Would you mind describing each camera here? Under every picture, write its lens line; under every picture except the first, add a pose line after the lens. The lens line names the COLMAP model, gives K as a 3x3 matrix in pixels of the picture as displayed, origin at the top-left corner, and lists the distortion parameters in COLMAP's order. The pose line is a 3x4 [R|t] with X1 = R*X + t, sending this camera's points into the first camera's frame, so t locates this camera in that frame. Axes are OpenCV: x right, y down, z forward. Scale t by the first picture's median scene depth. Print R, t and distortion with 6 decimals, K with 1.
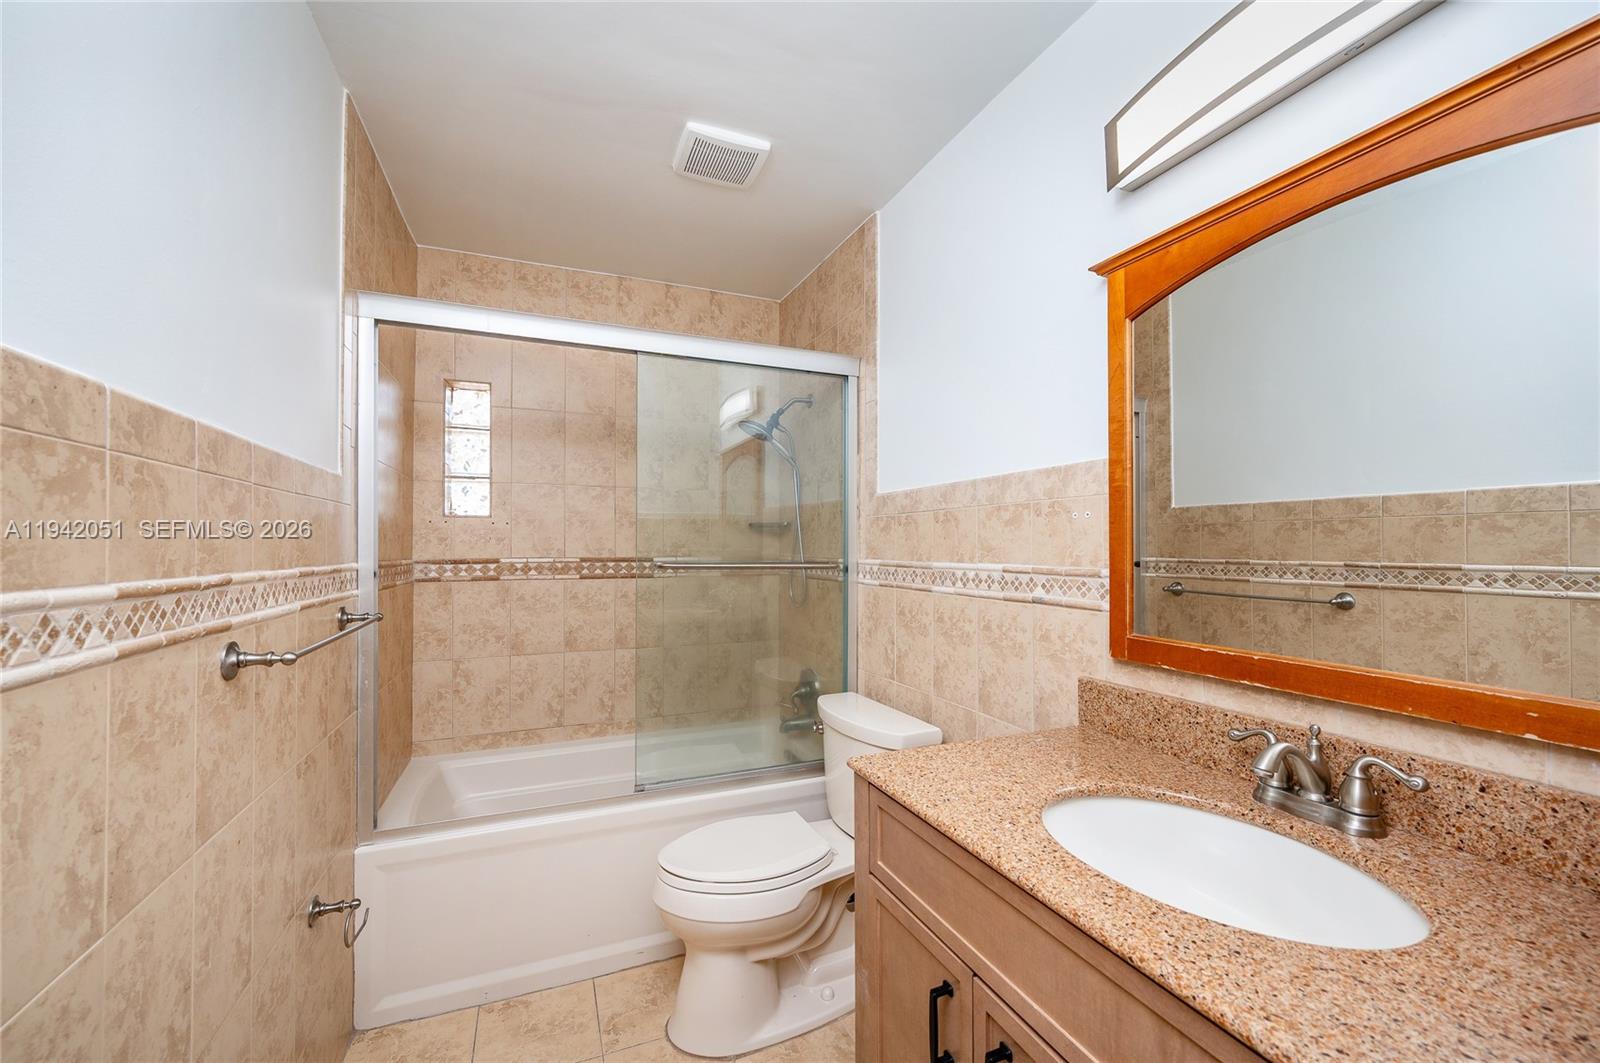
lens RADIAL K [[628.2, 0, 797.0], [0, 628.2, 538.4], [0, 0, 1]] dist [0.000013, -0.000148]
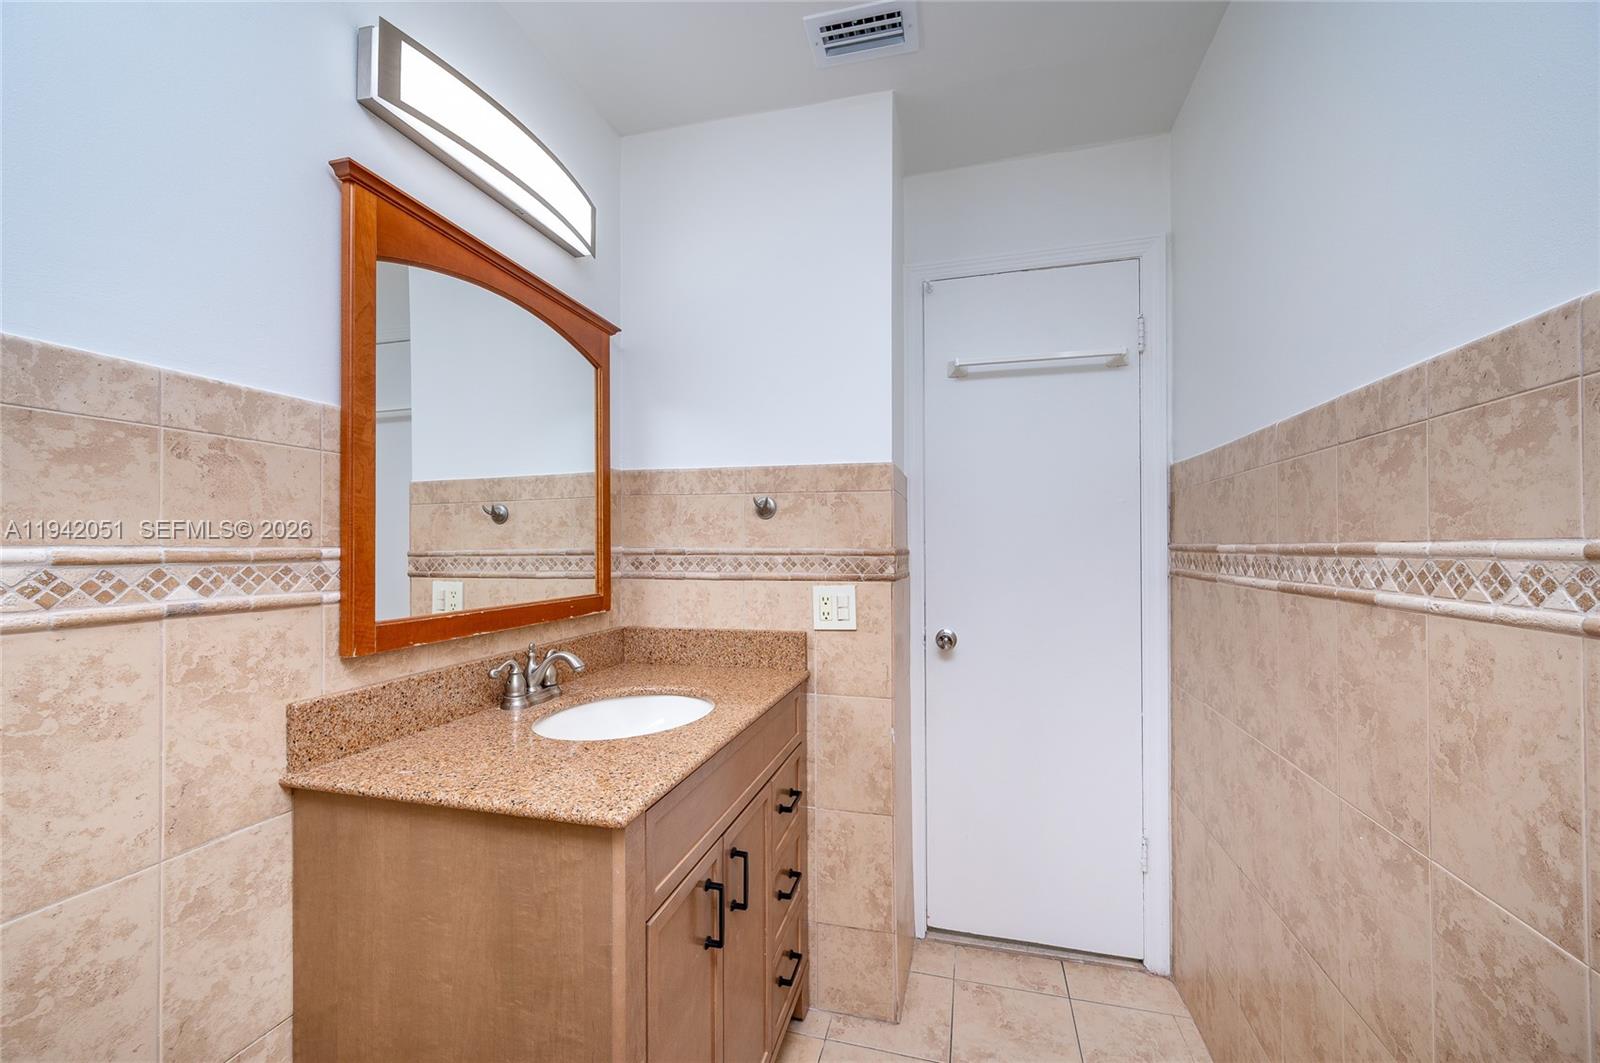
lens RADIAL K [[628.2, 0, 797.0], [0, 628.2, 538.4], [0, 0, 1]] dist [0.000013, -0.000148]
pose [[-0.788671, 0.011808, 0.614702, -0.437239], [-0.004197, 0.999689, -0.024588, 0.052859], [-0.614802, -0.021972, -0.788376, 1.258672]]
